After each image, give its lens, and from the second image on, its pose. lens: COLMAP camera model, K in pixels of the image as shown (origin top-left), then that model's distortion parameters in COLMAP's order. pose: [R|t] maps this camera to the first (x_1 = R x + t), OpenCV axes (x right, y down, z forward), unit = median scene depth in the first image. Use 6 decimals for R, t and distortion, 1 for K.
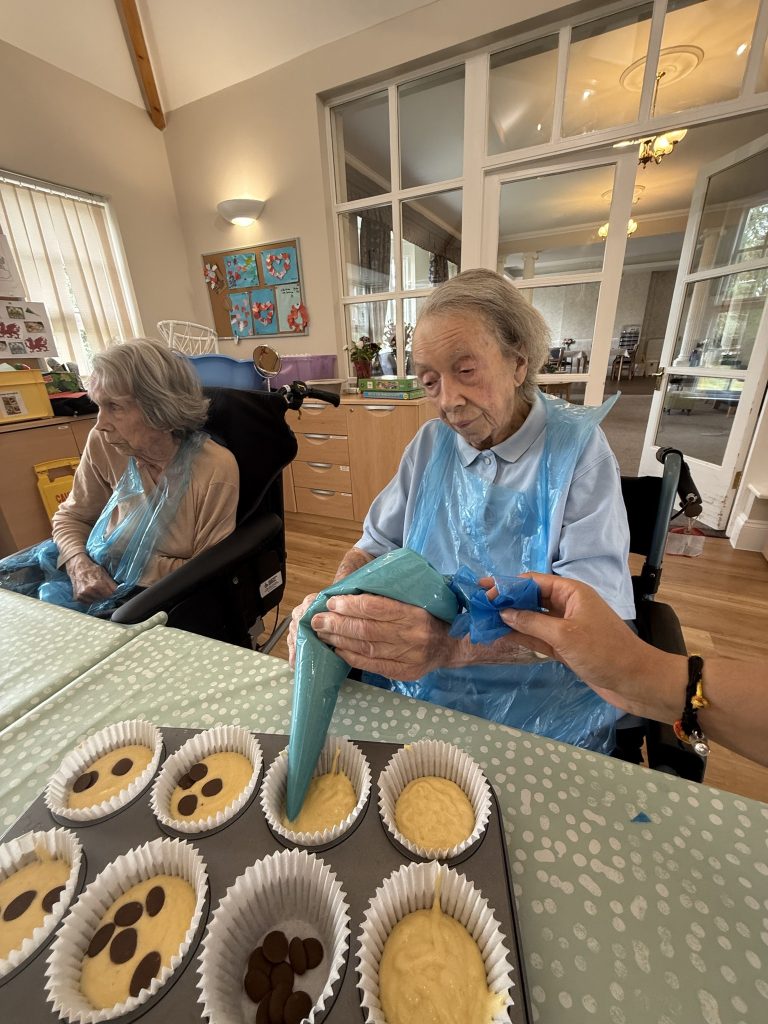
lens RADIAL K [[417.9, 0, 384.5], [0, 417.9, 508.7], [0, 0, 1]] dist [0.004291, 0.000063]
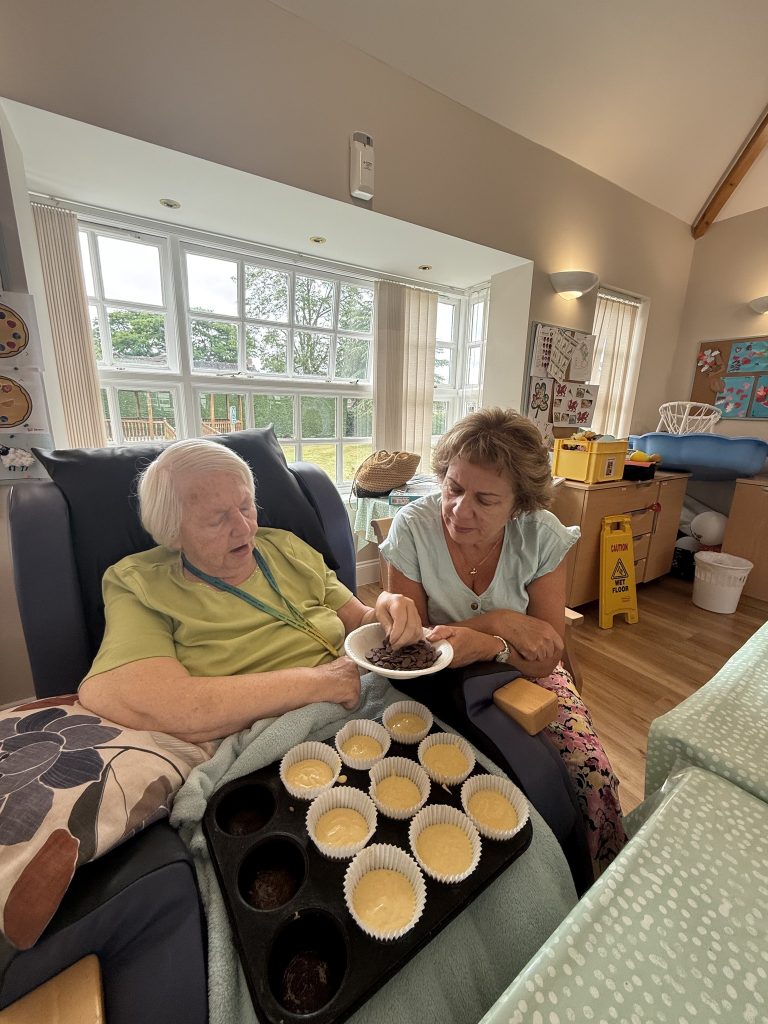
lens RADIAL K [[417.9, 0, 382.4], [0, 417.9, 510.1], [0, 0, 1]] dist [0.004291, 0.000063]
pose [[0.847450, 0.184985, -0.497604, -0.540701], [-0.247515, 0.966892, -0.062090, 0.074990], [0.469643, 0.175783, 0.865180, -0.232468]]
